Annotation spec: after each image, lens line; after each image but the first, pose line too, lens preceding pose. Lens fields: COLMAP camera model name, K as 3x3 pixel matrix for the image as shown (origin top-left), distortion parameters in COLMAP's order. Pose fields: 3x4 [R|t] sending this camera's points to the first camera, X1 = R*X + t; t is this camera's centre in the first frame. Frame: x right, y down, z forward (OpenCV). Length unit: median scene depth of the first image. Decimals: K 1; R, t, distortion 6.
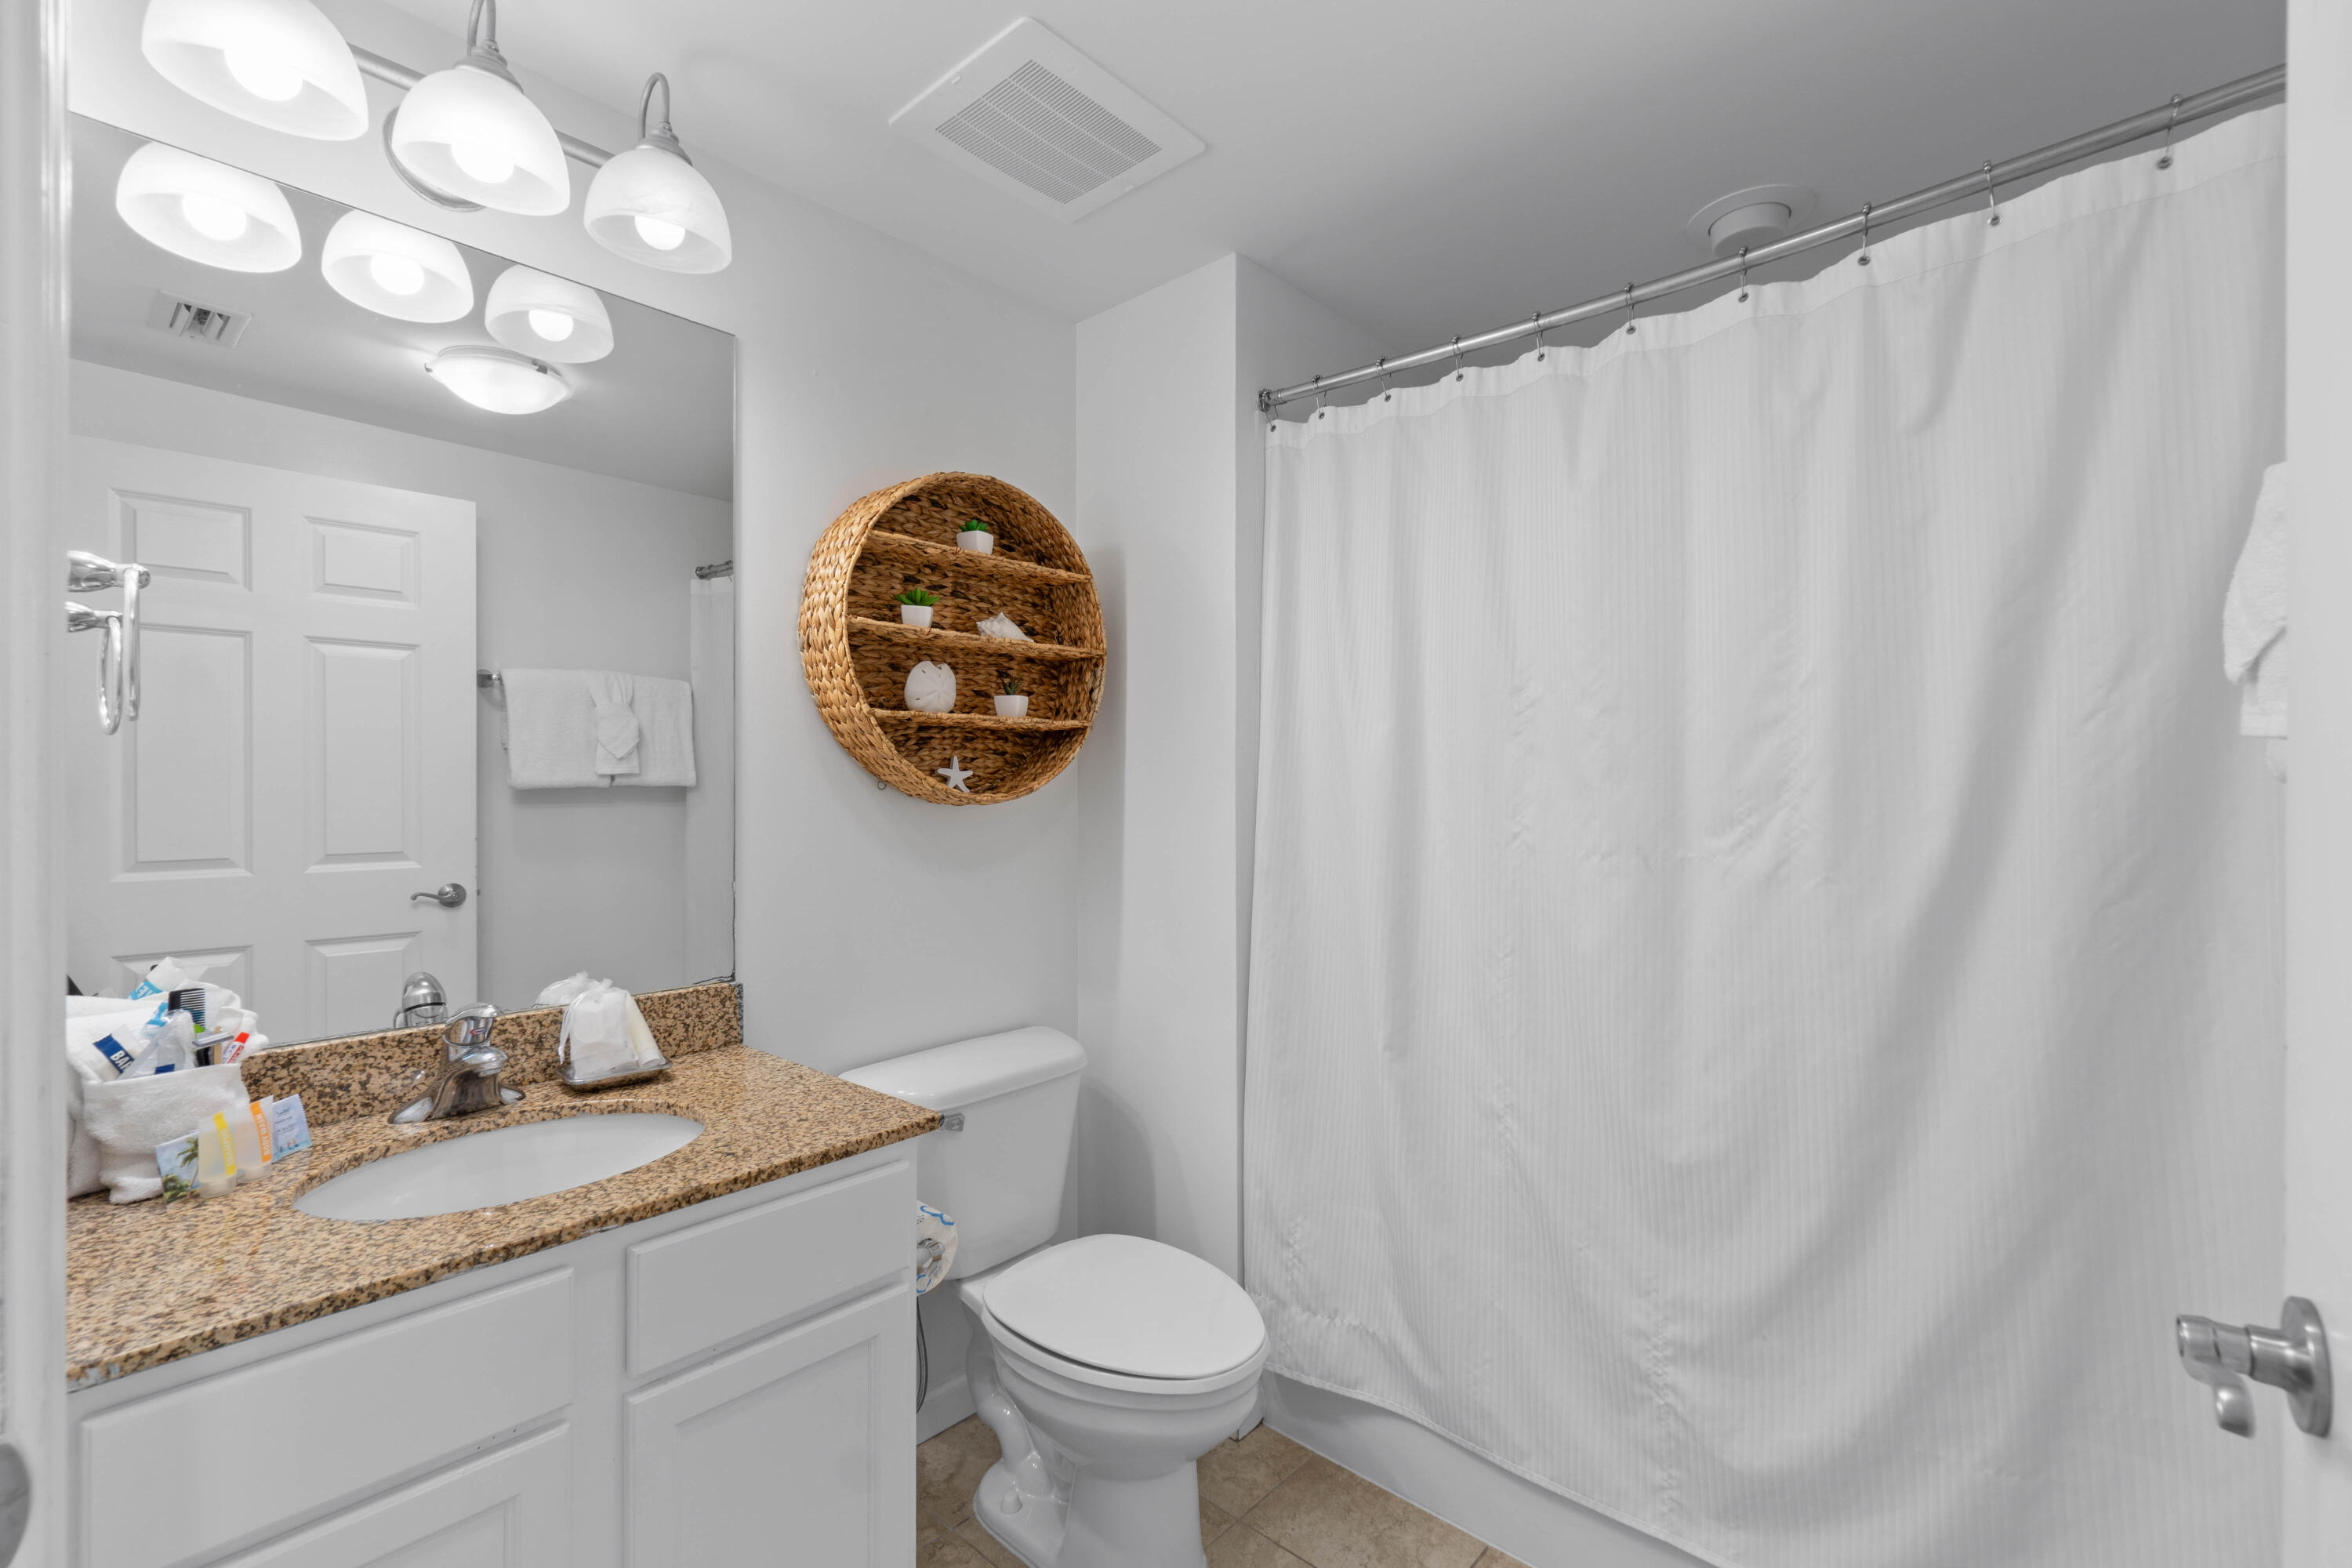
lens RADIAL K [[1003.4, 0, 1176.0], [0, 1003.4, 784.0], [0, 0, 1]] dist [-0.003172, 0.000228]
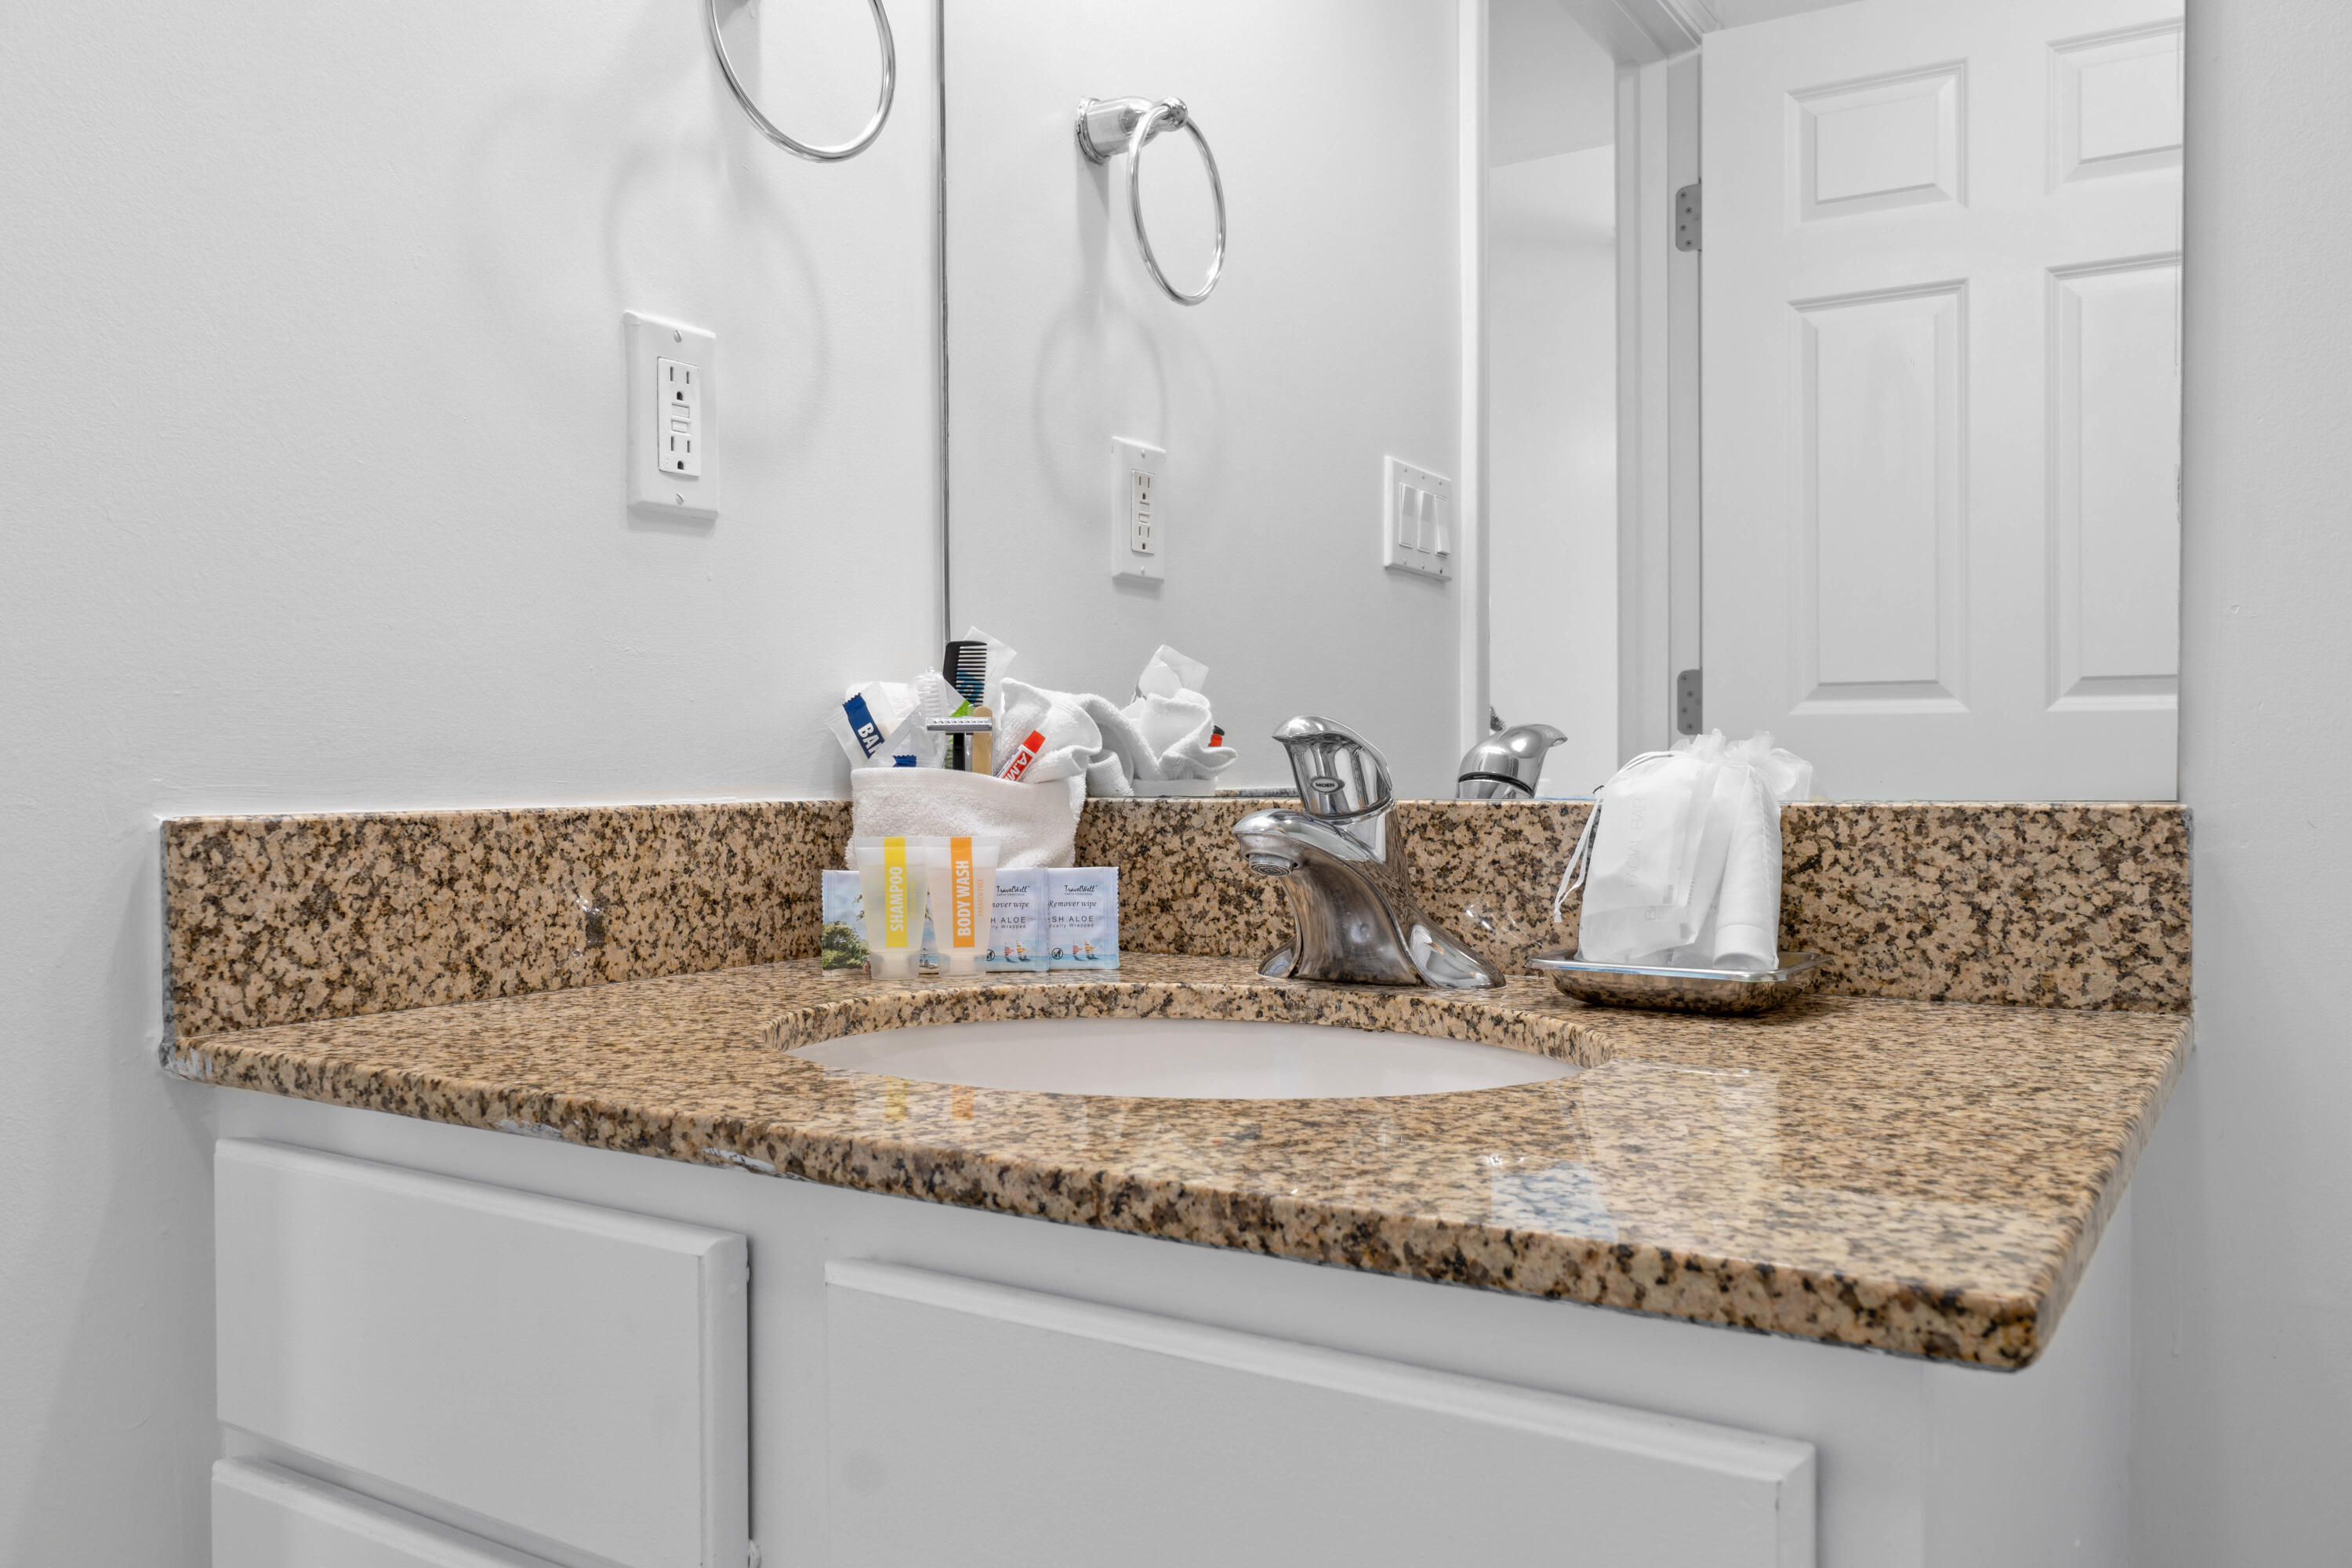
lens RADIAL K [[1824.5, 0, 1172.7], [0, 1824.5, 803.9], [0, 0, 1]] dist [-0.002976, -0.000267]
pose [[0.139360, 0.015608, -0.990119, 0.065328], [0.010380, 0.999798, 0.017221, 0.249816], [0.990187, -0.012677, 0.139169, 0.857941]]
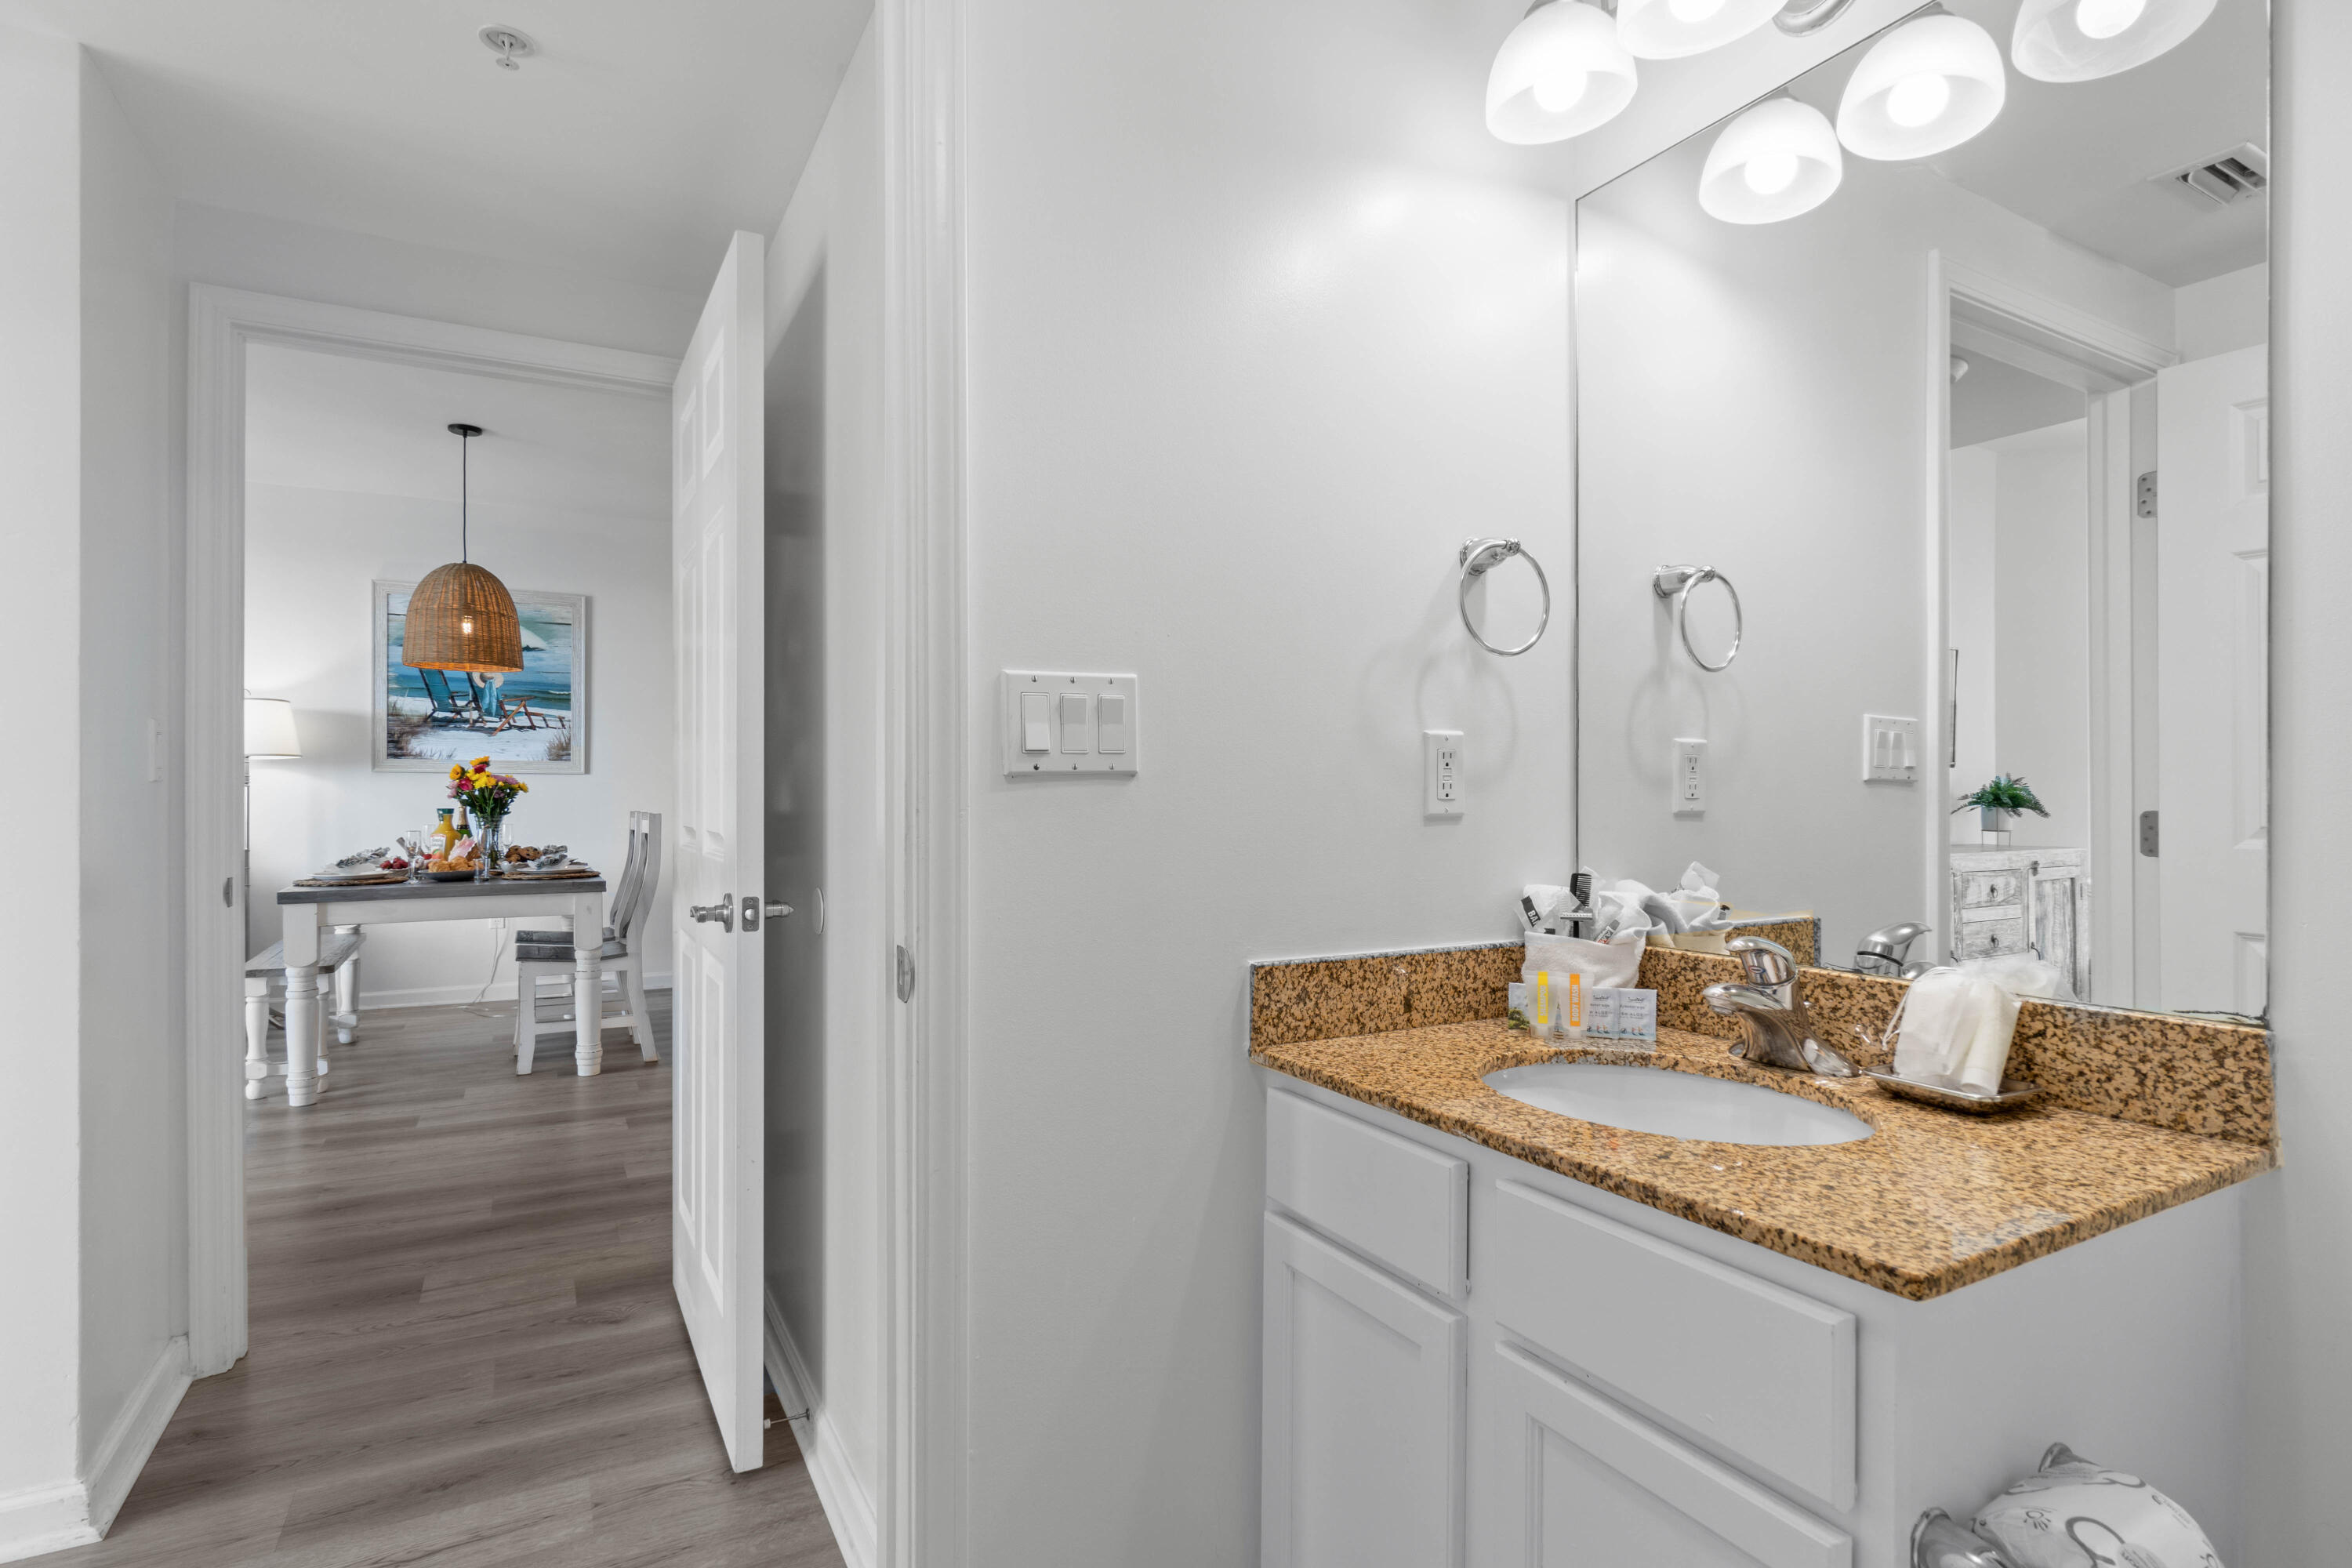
lens RADIAL K [[1188.1, 0, 1172.8], [0, 1188.1, 789.4], [0, 0, 1]] dist [-0.008761, 0.003352]
pose [[-0.341933, -0.006498, -0.939702, 0.466811], [0.000499, 0.999975, -0.007096, 0.100505], [0.939724, -0.002896, -0.341922, 0.907930]]
